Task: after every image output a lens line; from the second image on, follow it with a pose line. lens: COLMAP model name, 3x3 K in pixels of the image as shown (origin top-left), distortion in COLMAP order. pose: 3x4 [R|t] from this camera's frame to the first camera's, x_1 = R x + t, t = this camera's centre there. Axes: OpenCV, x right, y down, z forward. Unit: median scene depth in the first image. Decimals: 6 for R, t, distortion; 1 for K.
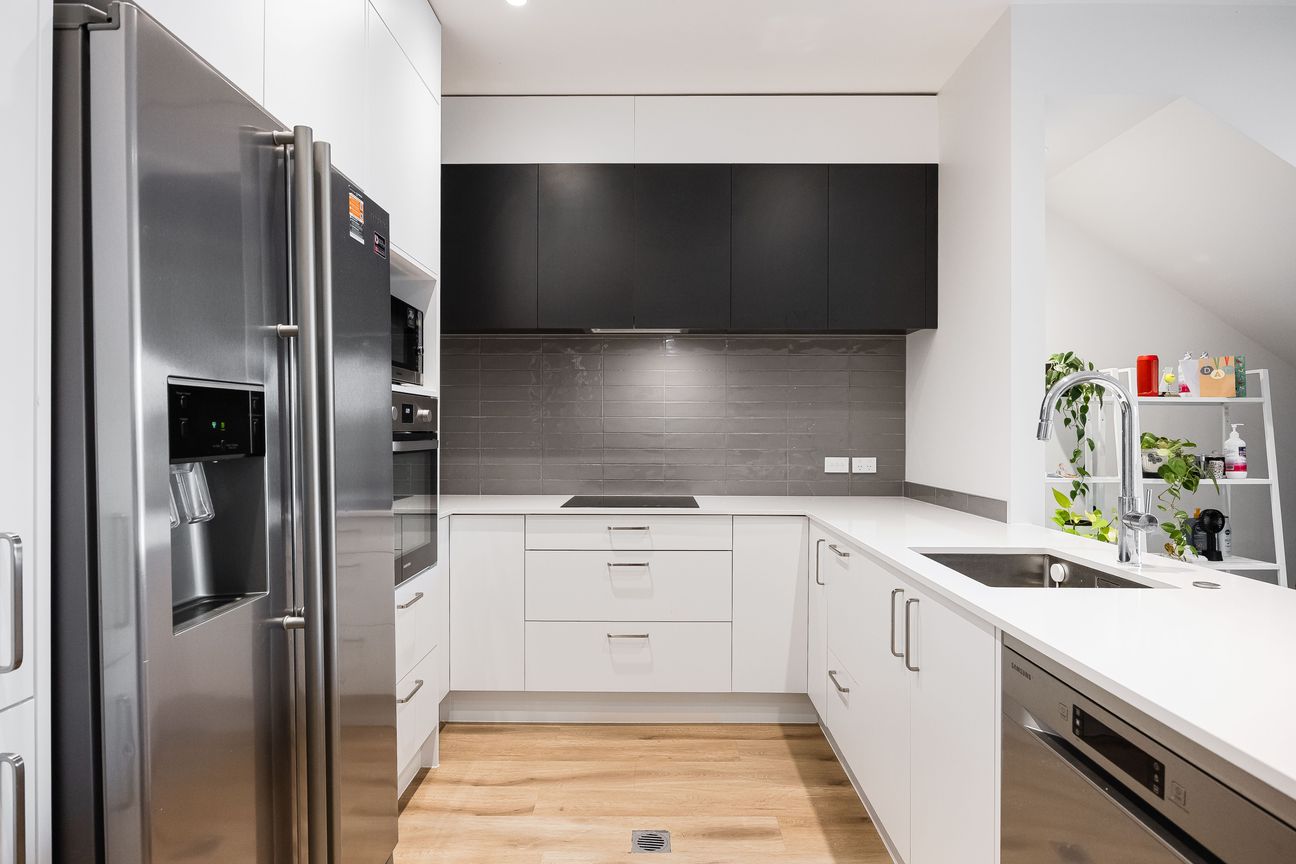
lens RADIAL K [[677.5, 0, 649.2], [0, 677.5, 429.9], [0, 0, 1]] dist [-0.005321, -0.001452]
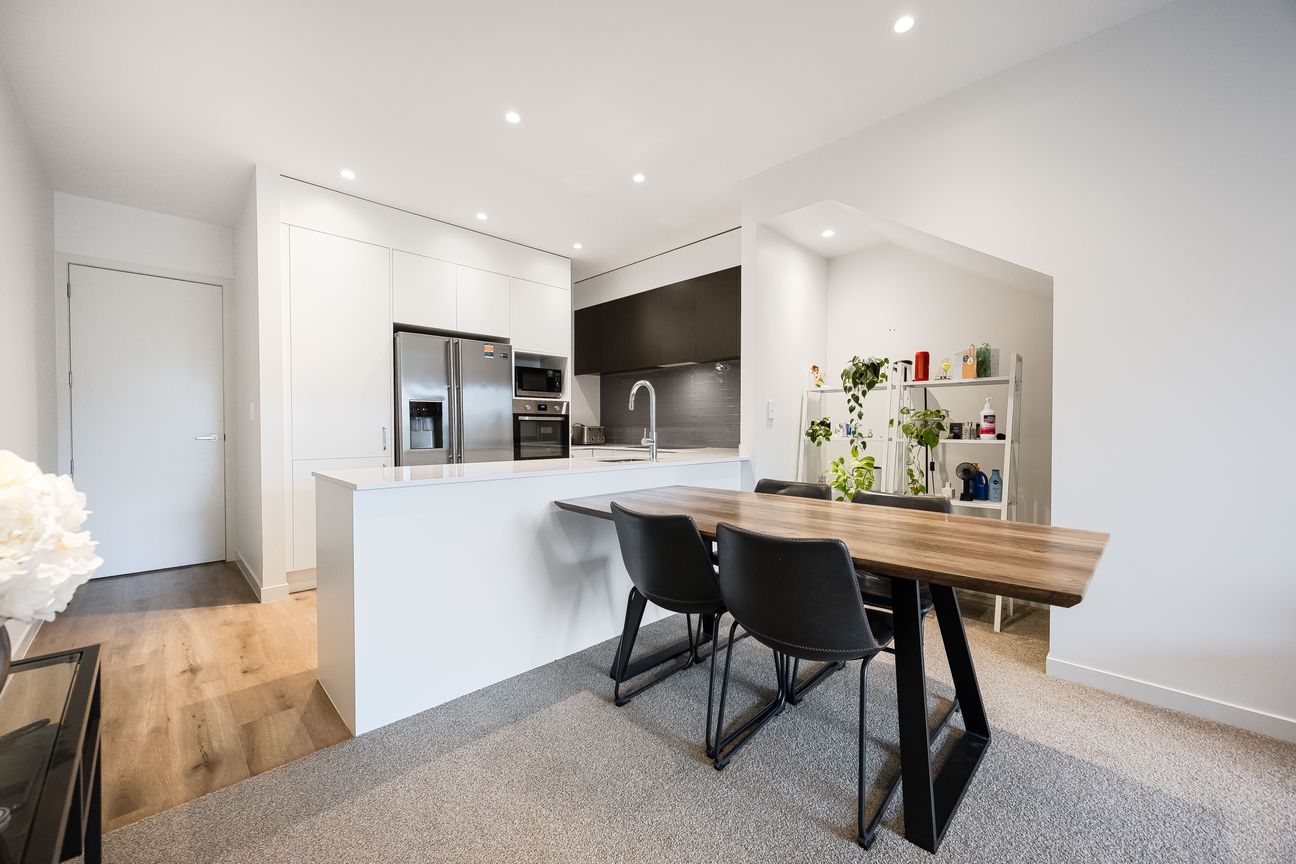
lens RADIAL K [[504.5, 0, 643.3], [0, 504.5, 431.5], [0, 0, 1]] dist [0.003689, 0.000518]
pose [[0.710089, 0.001897, -0.704110, 1.155127], [0.003323, 0.999976, 0.006045, 0.051307], [0.704105, -0.006632, 0.710065, -0.169825]]
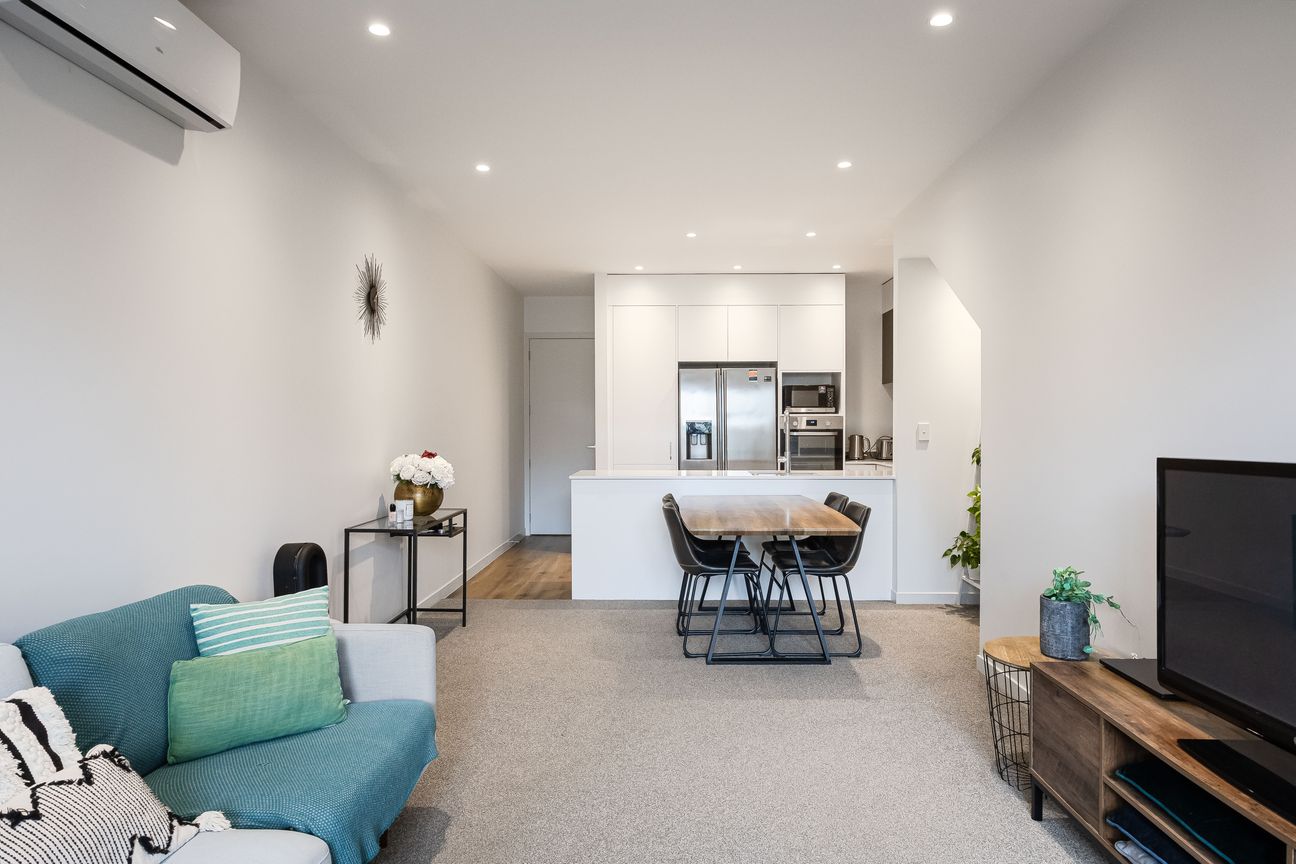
lens RADIAL K [[822.5, 0, 652.5], [0, 822.5, 433.8], [0, 0, 1]] dist [-0.004975, 0.004086]
pose [[-0.006622, 0.009112, -0.999937, 2.447513], [0.004932, 0.999947, 0.009080, -0.003955], [0.999966, -0.004871, -0.006666, 0.207522]]
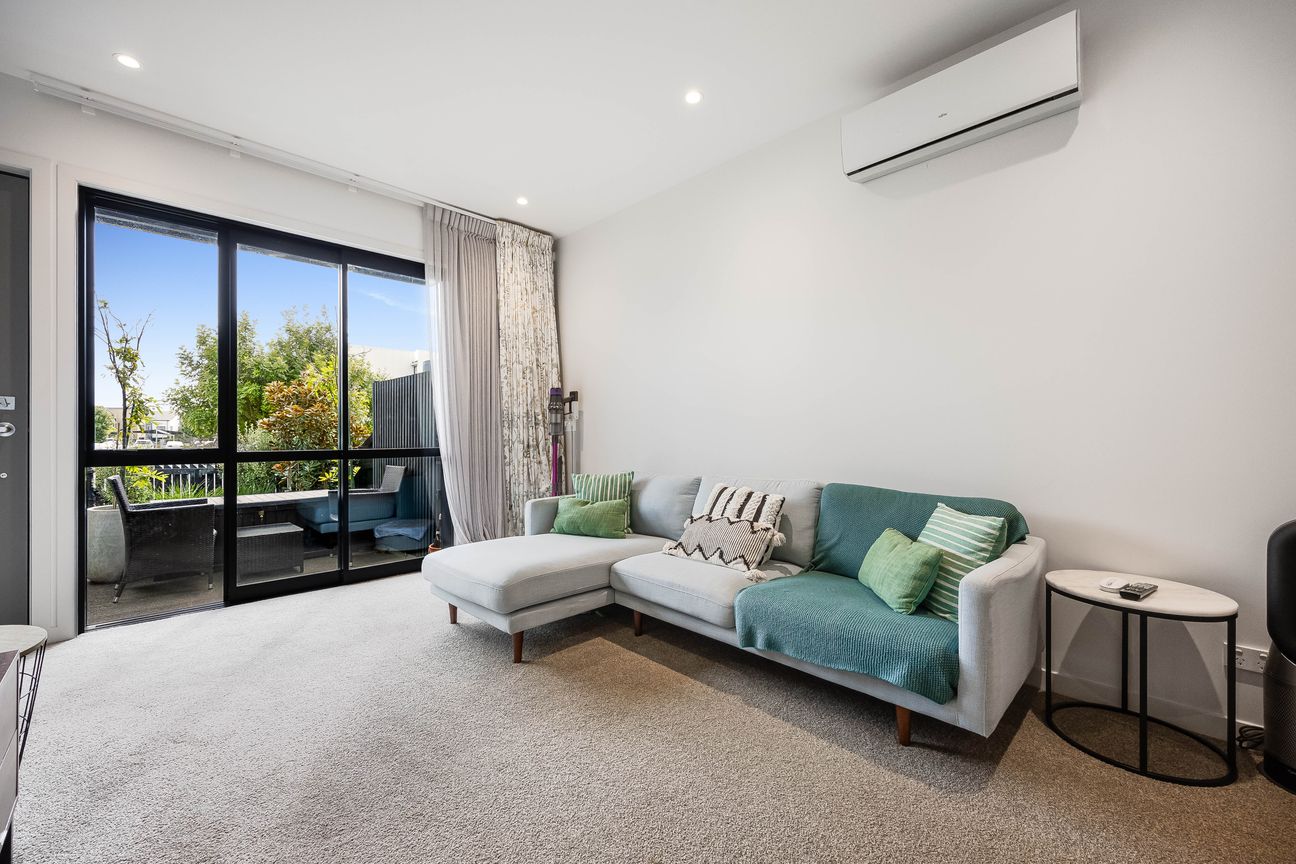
lens RADIAL K [[504.5, 0, 640.7], [0, 504.5, 429.7], [0, 0, 1]] dist [0.003689, 0.000518]
pose [[-0.699720, 0.001088, 0.714416, 1.384460], [-0.001725, 0.999993, -0.003213, 0.076183], [-0.714415, -0.003481, -0.699713, 0.539254]]
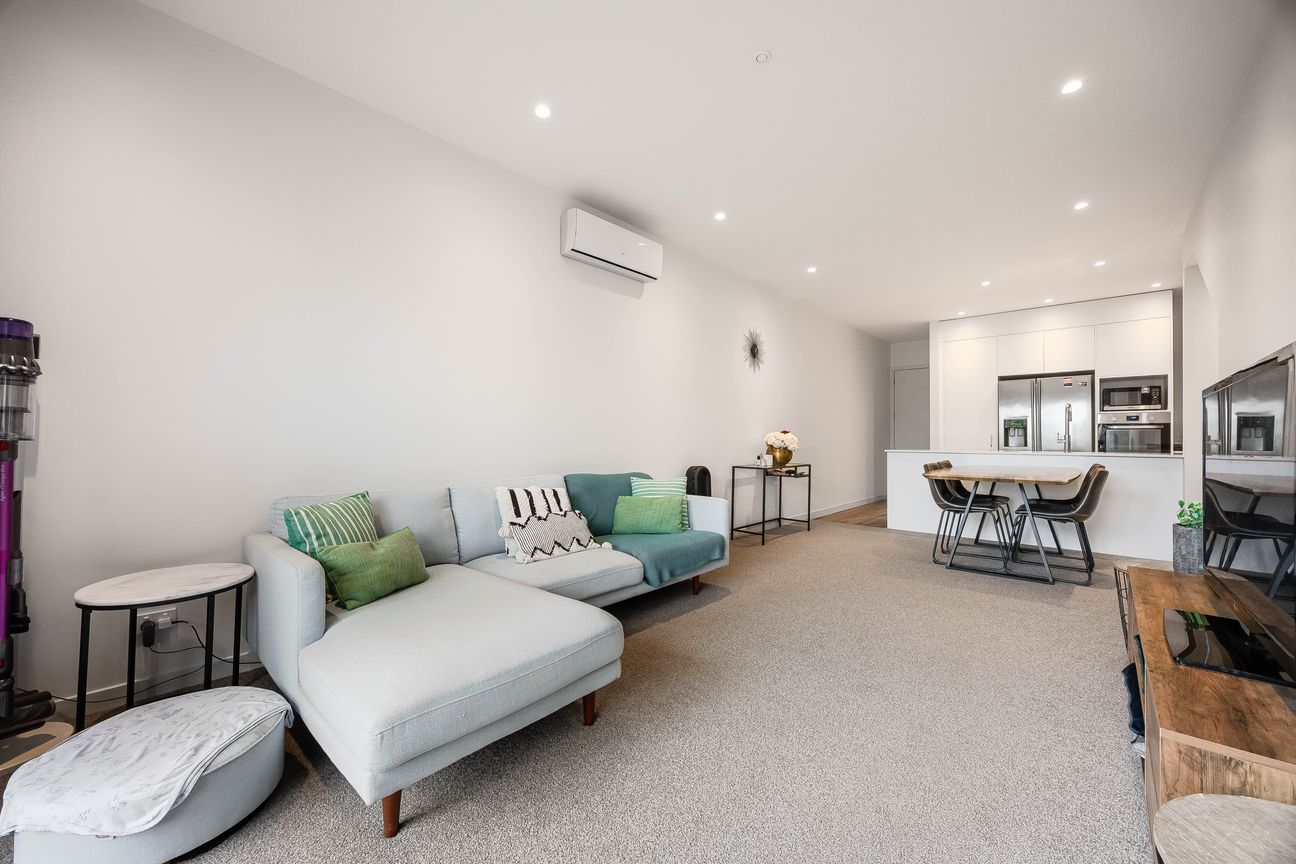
lens RADIAL K [[504.5, 0, 642.3], [0, 504.5, 435.0], [0, 0, 1]] dist [0.003689, 0.000518]
pose [[-0.669878, -0.014949, -0.742321, 2.526534], [-0.006153, 0.999875, -0.014583, 0.090050], [0.742446, -0.005201, -0.669886, 0.592776]]
